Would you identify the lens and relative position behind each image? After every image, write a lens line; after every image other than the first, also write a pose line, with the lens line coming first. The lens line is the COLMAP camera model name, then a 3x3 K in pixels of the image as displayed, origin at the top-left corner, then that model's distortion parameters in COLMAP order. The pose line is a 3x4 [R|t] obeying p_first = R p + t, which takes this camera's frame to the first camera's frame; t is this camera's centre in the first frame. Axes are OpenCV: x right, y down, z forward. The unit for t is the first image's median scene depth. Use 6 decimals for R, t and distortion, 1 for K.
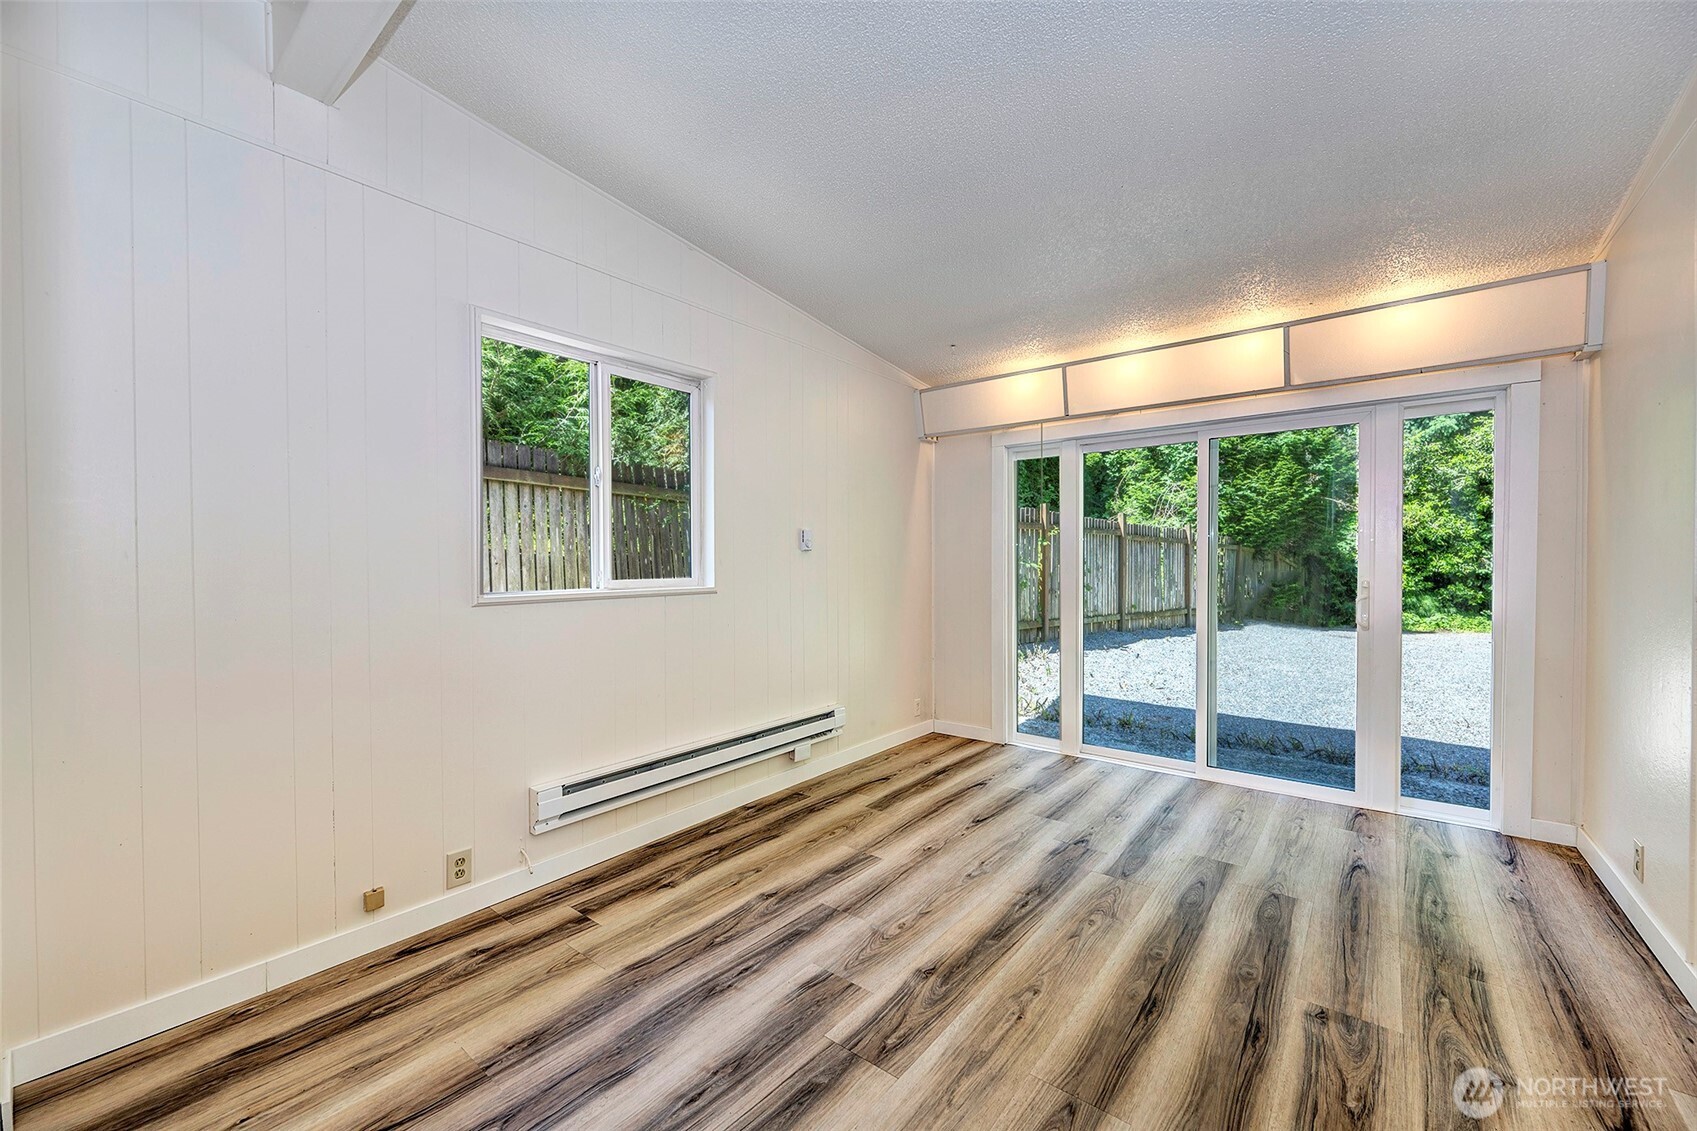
lens RADIAL K [[664.9, 0, 851.9], [0, 664.9, 573.3], [0, 0, 1]] dist [-0.004267, 0.000094]
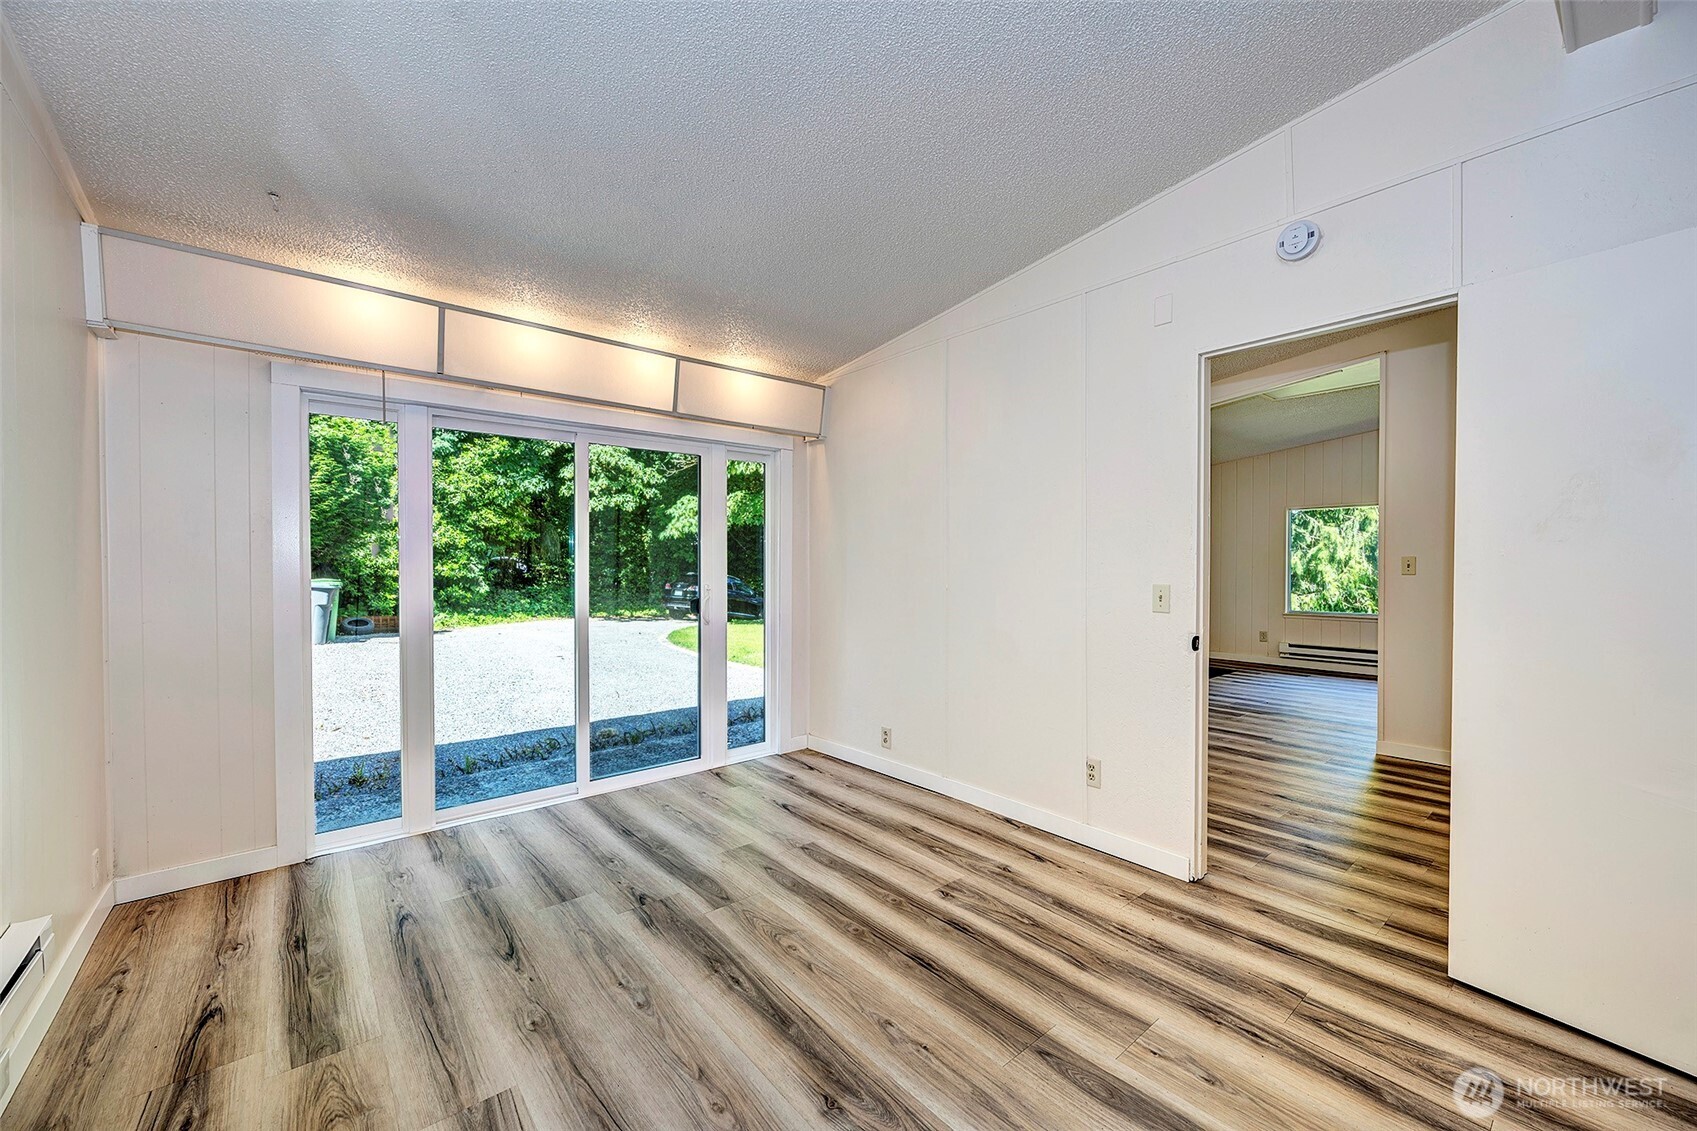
lens RADIAL K [[664.9, 0, 851.9], [0, 664.9, 573.3], [0, 0, 1]] dist [-0.004267, 0.000094]
pose [[0.195544, -0.012387, 0.980617, -0.354314], [0.019226, 0.999776, 0.008795, -0.014053], [-0.980506, 0.017133, 0.195739, 0.457102]]
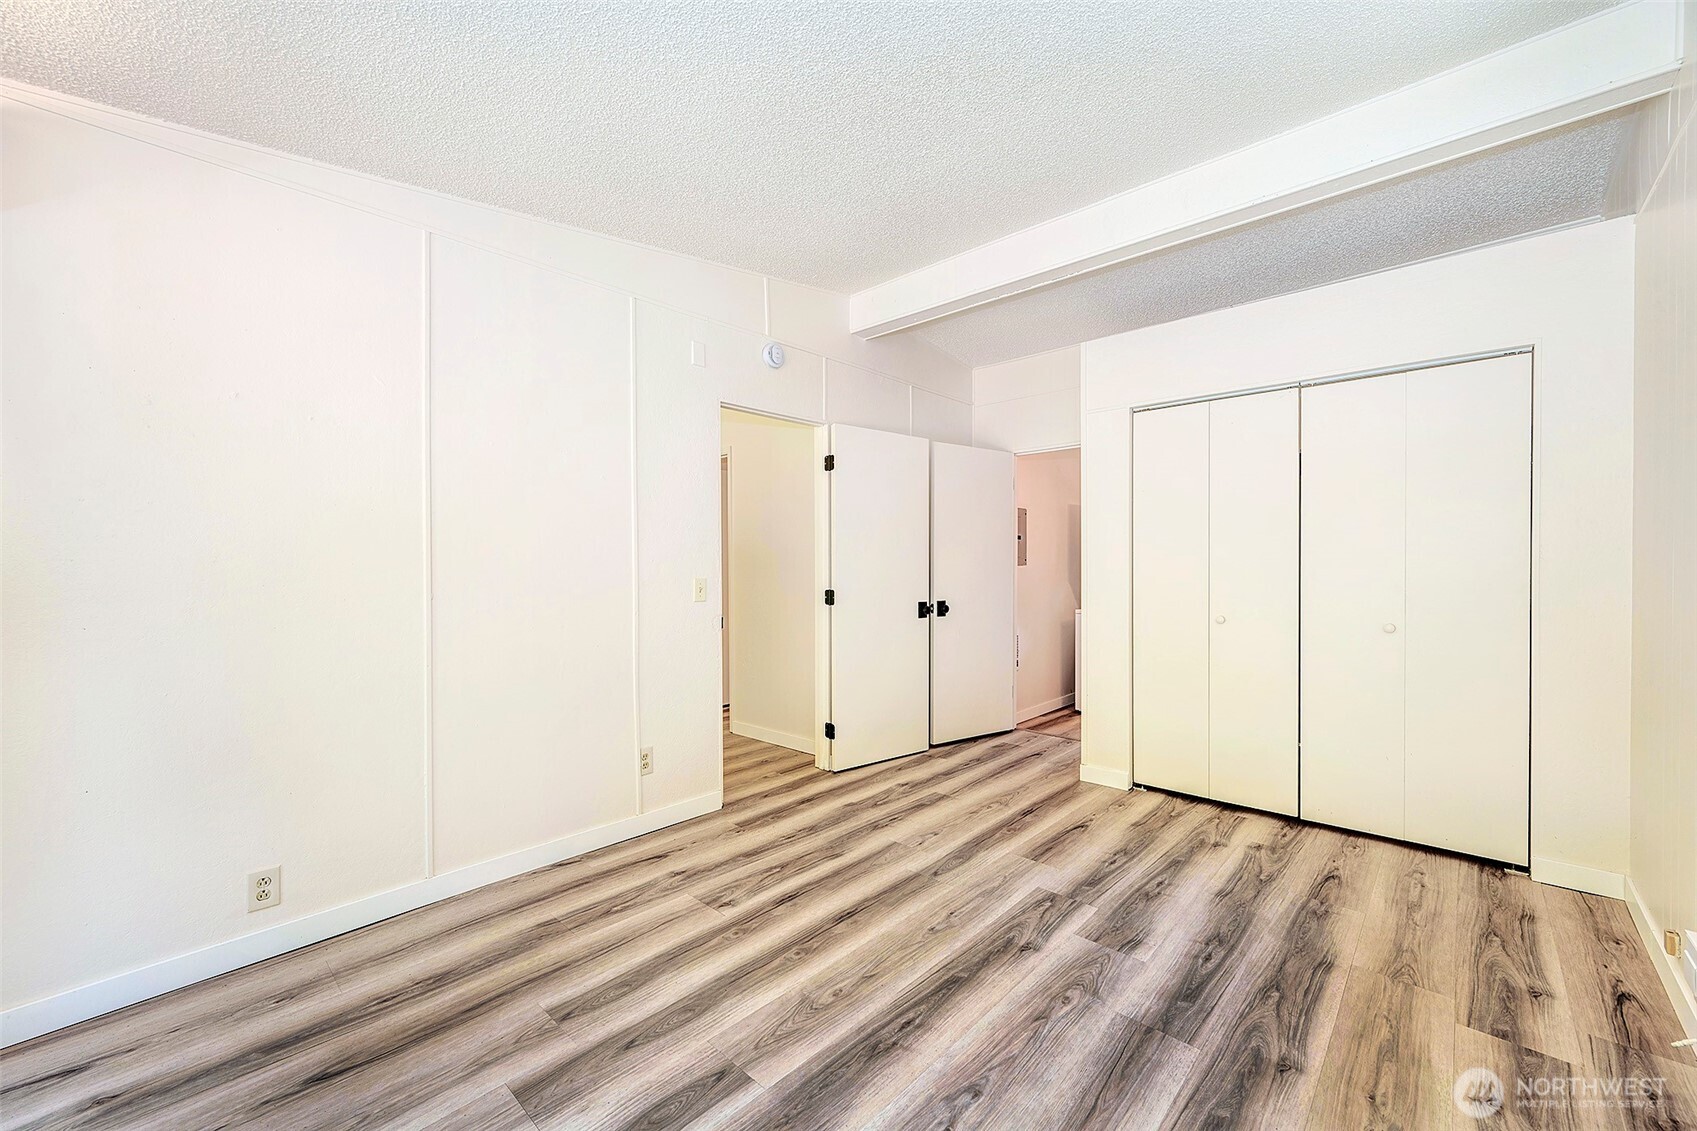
lens RADIAL K [[664.9, 0, 851.9], [0, 664.9, 573.3], [0, 0, 1]] dist [-0.004267, 0.000094]
pose [[-0.997363, 0.009468, 0.071949, 0.175885], [0.011716, 0.999454, 0.030878, -0.020974], [-0.071618, 0.031640, -0.996930, 1.159942]]
